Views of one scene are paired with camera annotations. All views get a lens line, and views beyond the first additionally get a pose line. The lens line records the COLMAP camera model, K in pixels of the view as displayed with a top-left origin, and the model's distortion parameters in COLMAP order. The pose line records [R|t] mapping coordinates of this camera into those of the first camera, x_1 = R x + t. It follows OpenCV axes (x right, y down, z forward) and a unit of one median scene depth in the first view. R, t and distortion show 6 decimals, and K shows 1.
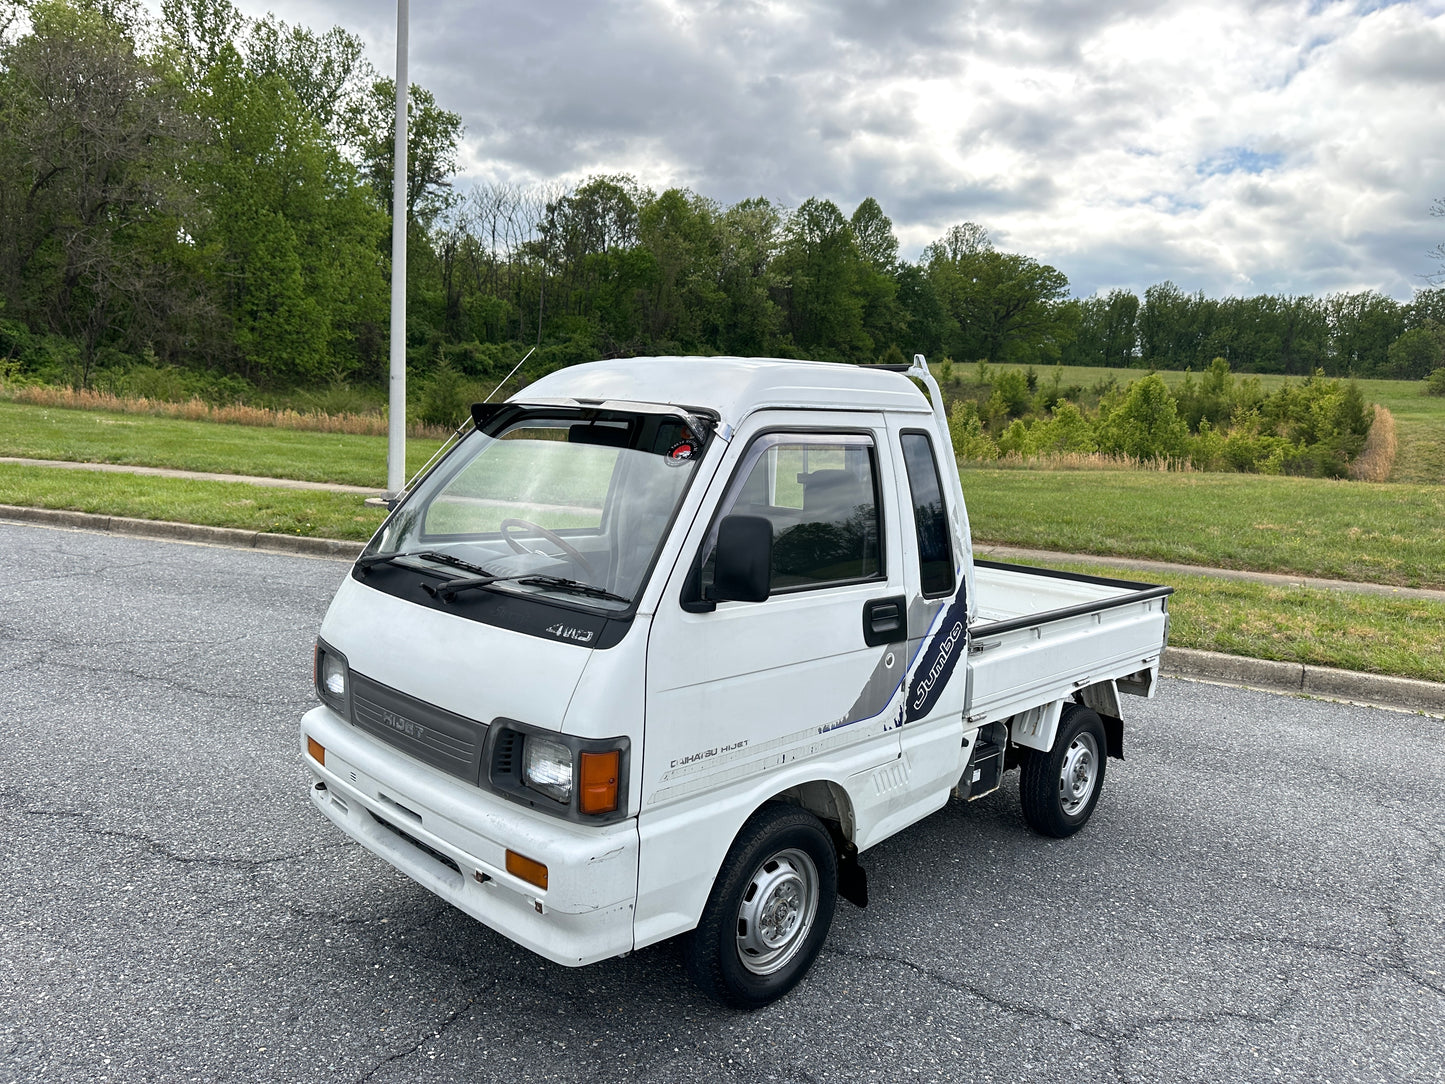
lens RADIAL K [[1025.2, 0, 724.2], [0, 1025.2, 547.5], [0, 0, 1]] dist [0.076110, -0.108714]
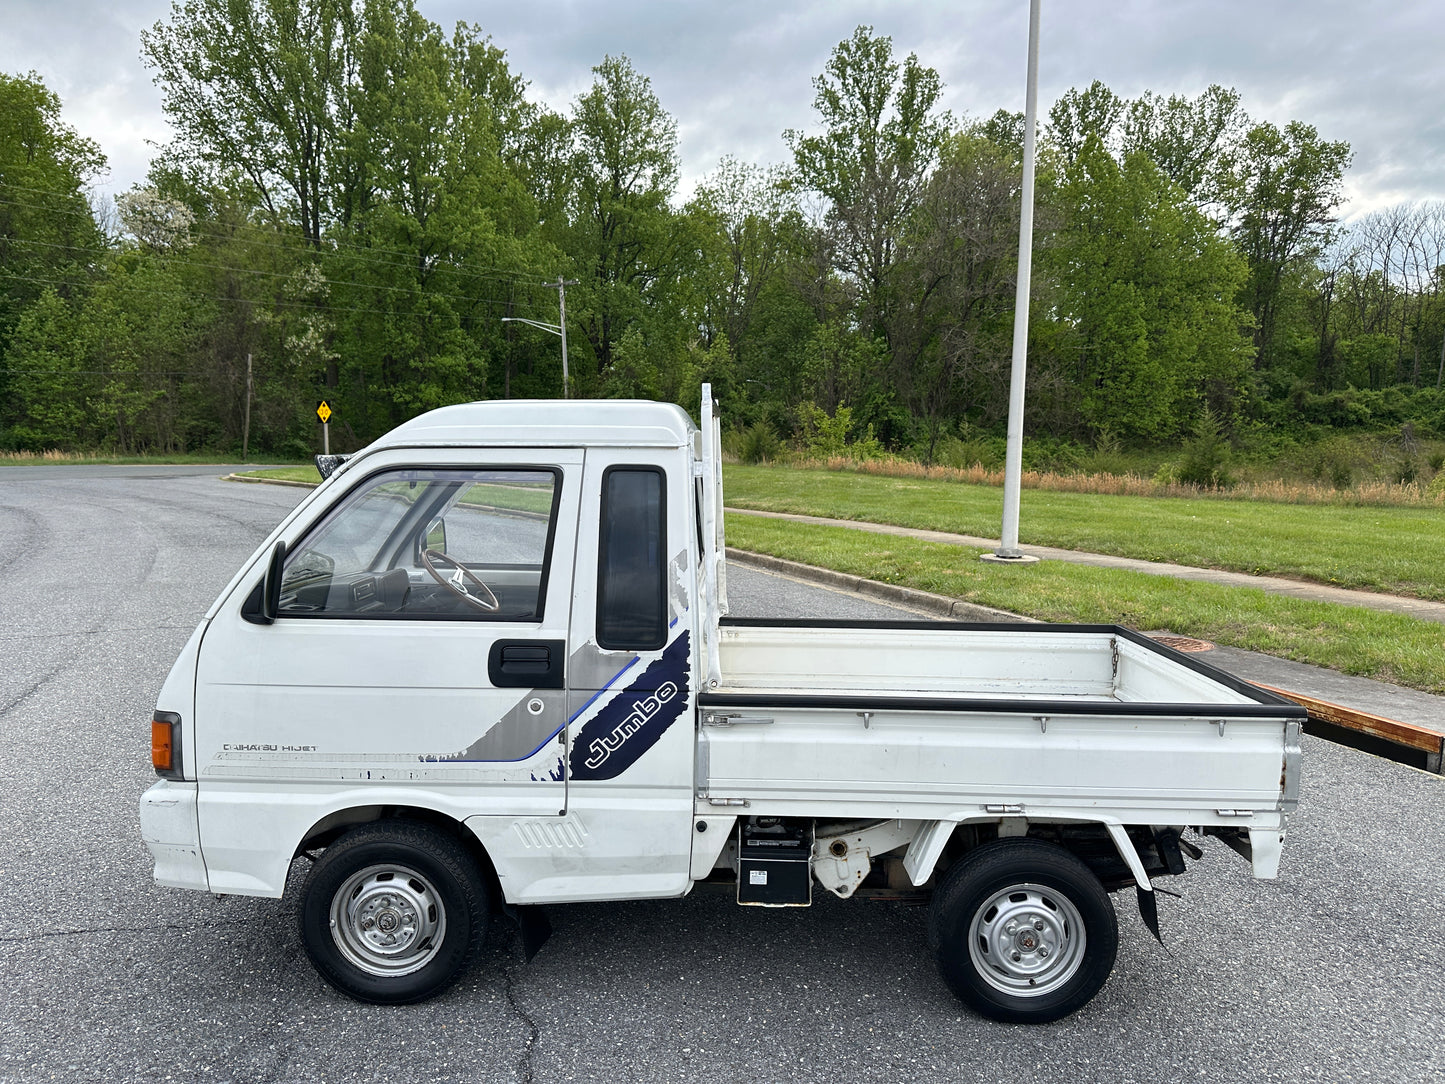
lens RADIAL K [[1019.0, 0, 707.8], [0, 1019.0, 543.9], [0, 0, 1]] dist [0.066819, -0.084267]
pose [[0.684549, 0.025090, -0.728535, 0.153852], [-0.071356, 0.996914, -0.032716, -0.003358], [0.725466, 0.074381, 0.684227, 0.073014]]
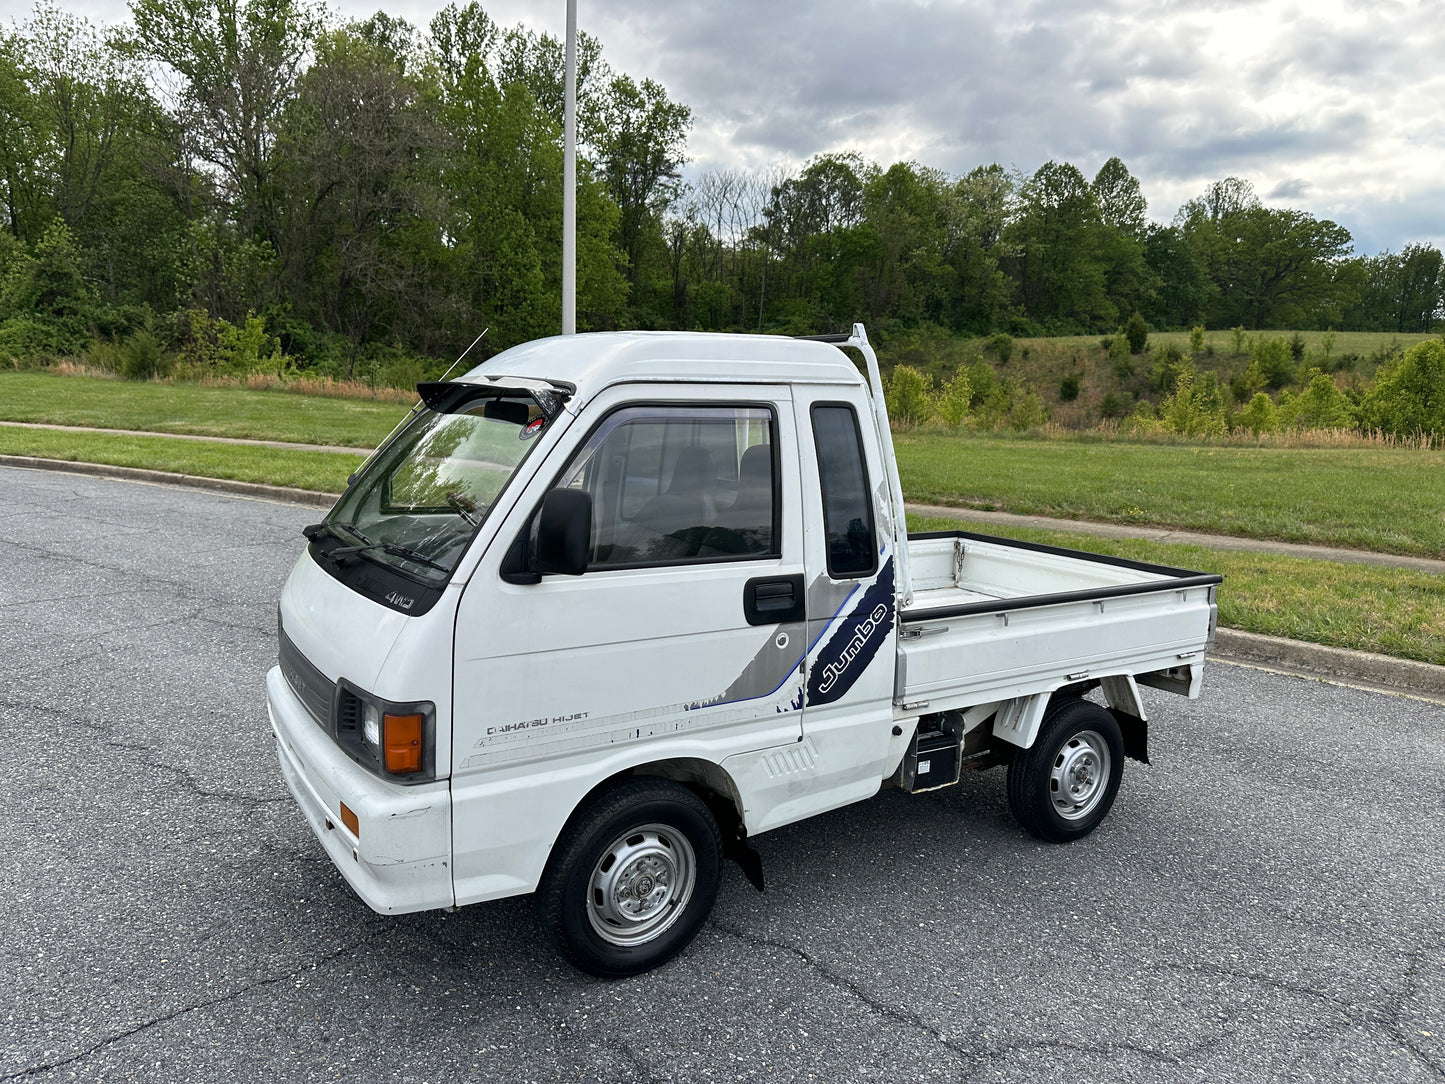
lens RADIAL K [[1021.4, 0, 705.3], [0, 1021.4, 546.8], [0, 0, 1]] dist [0.076178, -0.100654]
pose [[0.972113, 0.018625, -0.233772, 0.050488], [-0.014432, 0.999703, 0.019633, 0.000533], [0.234068, -0.015711, 0.972093, 0.007383]]
